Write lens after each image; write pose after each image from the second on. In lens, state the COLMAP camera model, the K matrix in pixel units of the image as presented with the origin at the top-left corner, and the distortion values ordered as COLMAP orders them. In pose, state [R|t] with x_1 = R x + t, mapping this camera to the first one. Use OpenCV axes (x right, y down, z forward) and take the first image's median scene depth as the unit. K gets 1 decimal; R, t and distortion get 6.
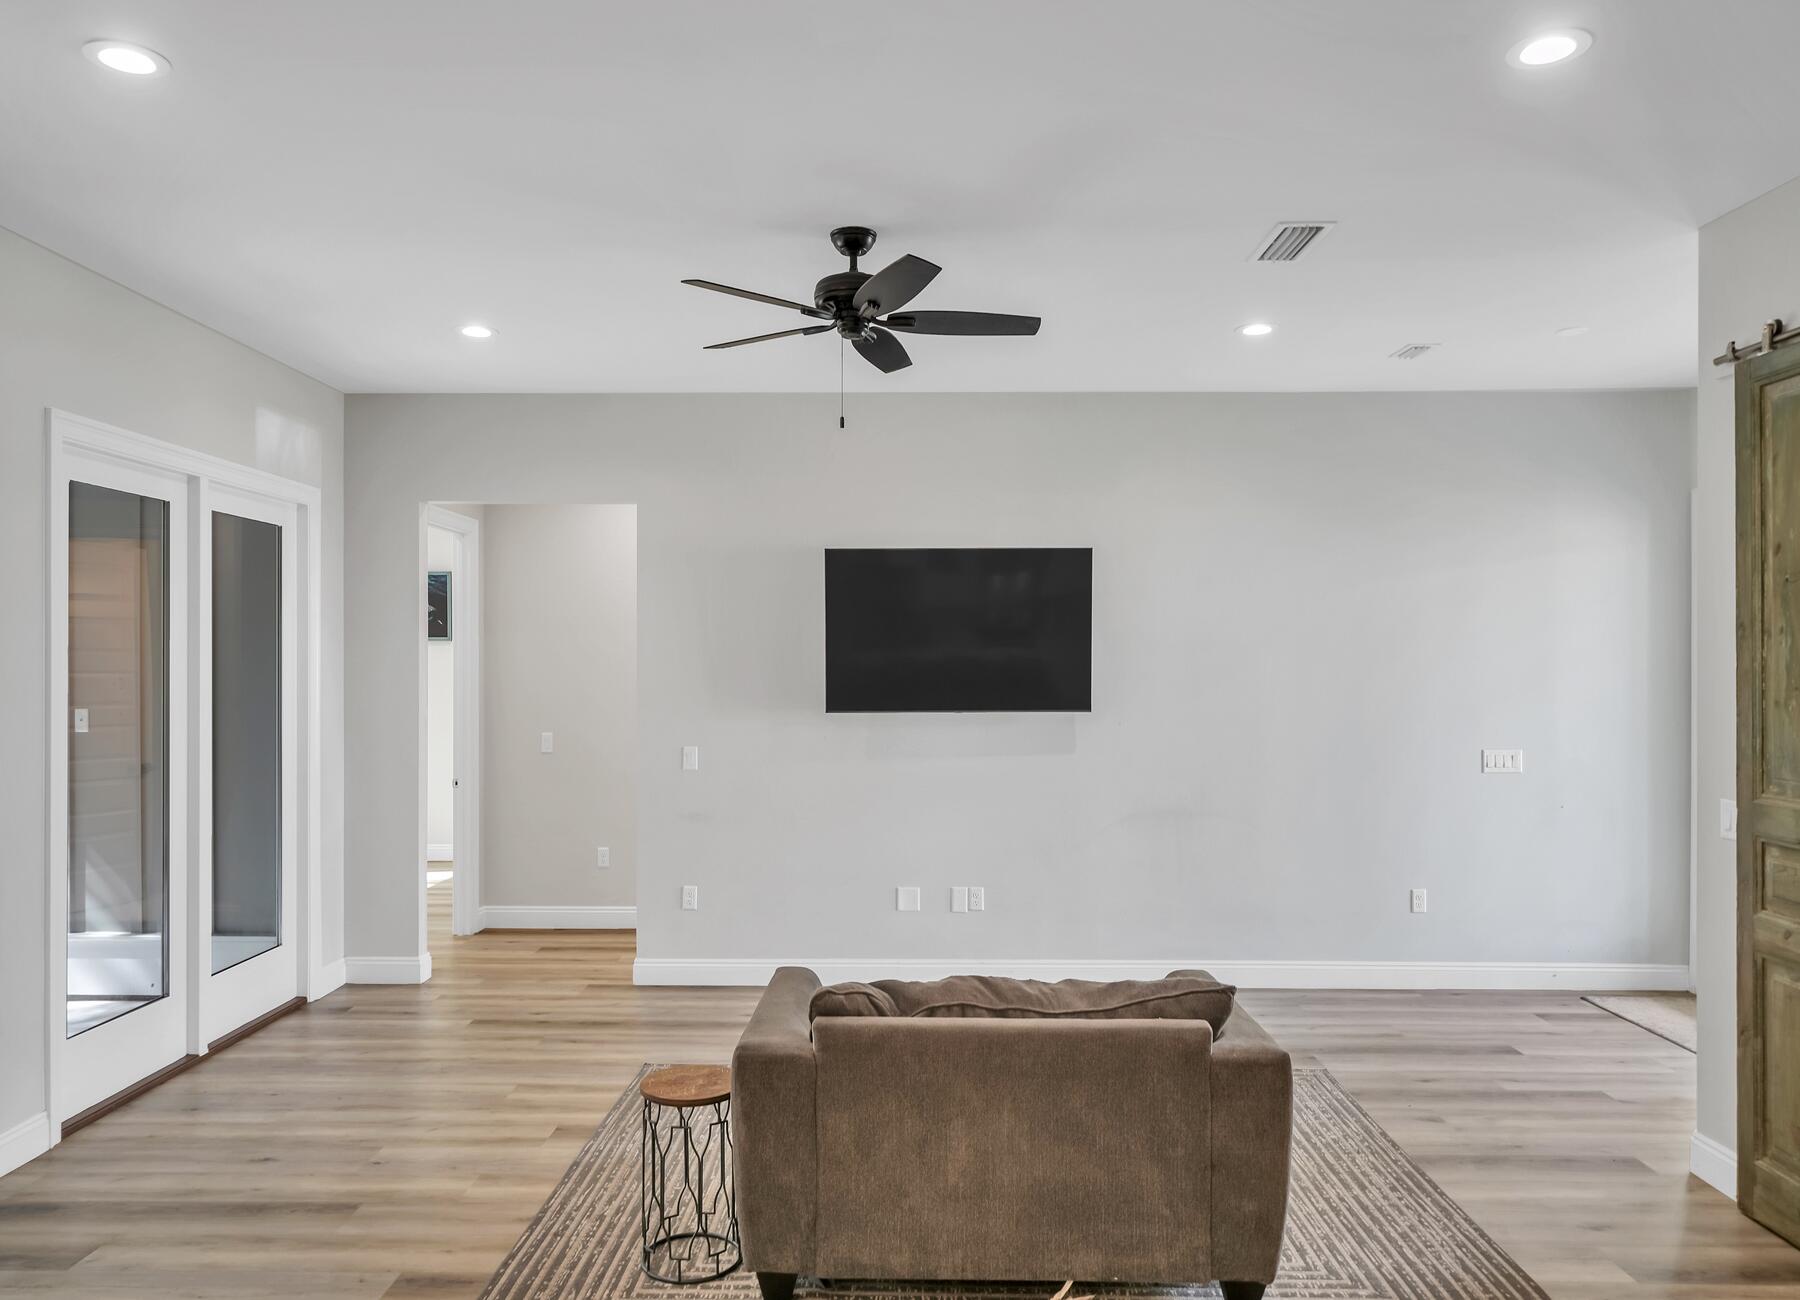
lens RADIAL K [[1141.9, 0, 900.0], [0, 1141.9, 650.0], [0, 0, 1]] dist [-0.003523, -0.001831]
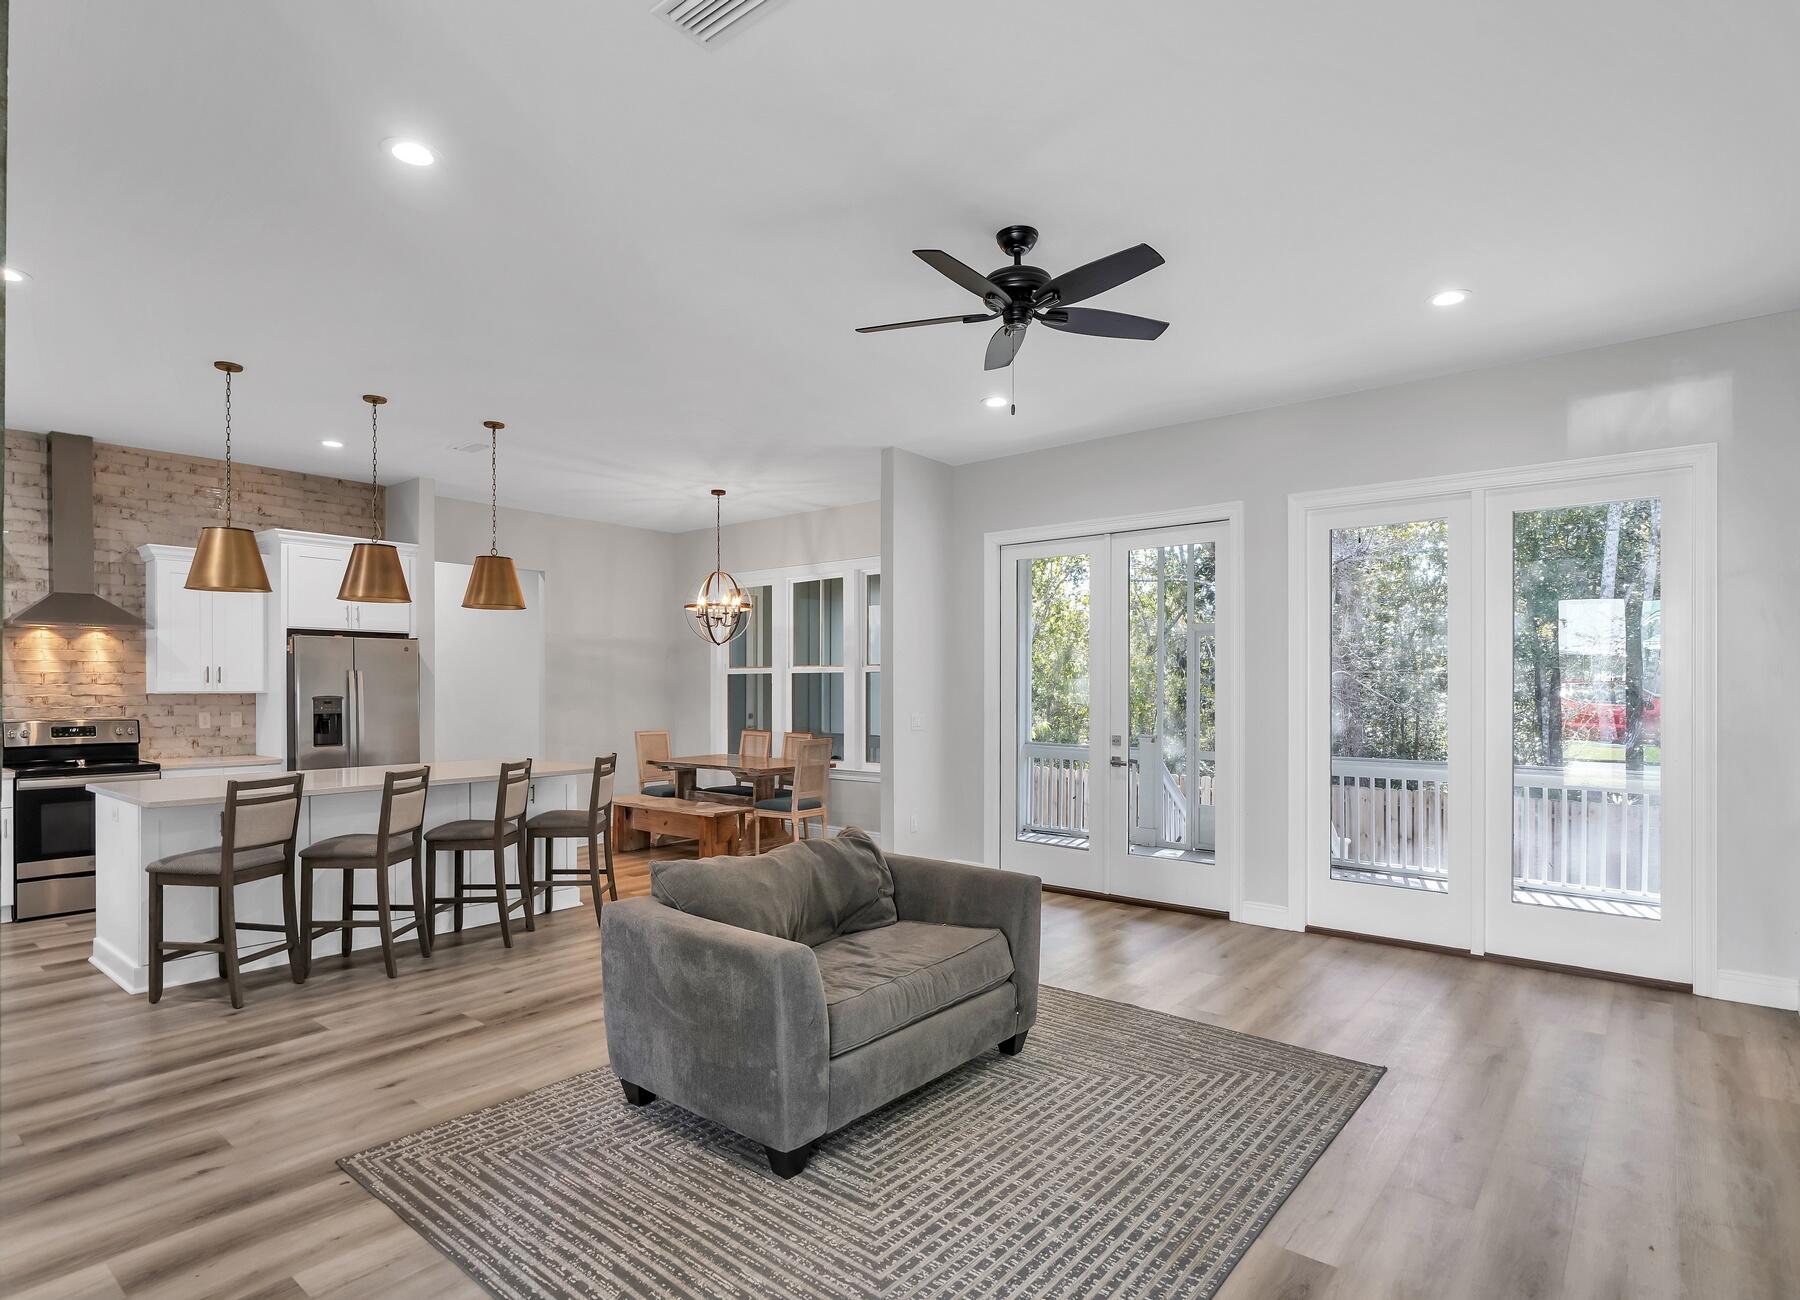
lens RADIAL K [[964.5, 0, 904.6], [0, 964.5, 677.1], [0, 0, 1]] dist [0.001792, 0.000072]
pose [[-0.612867, -0.005906, -0.790164, 0.889037], [0.003573, 0.999941, -0.010246, 0.091238], [0.790178, -0.009103, -0.612810, 1.722030]]
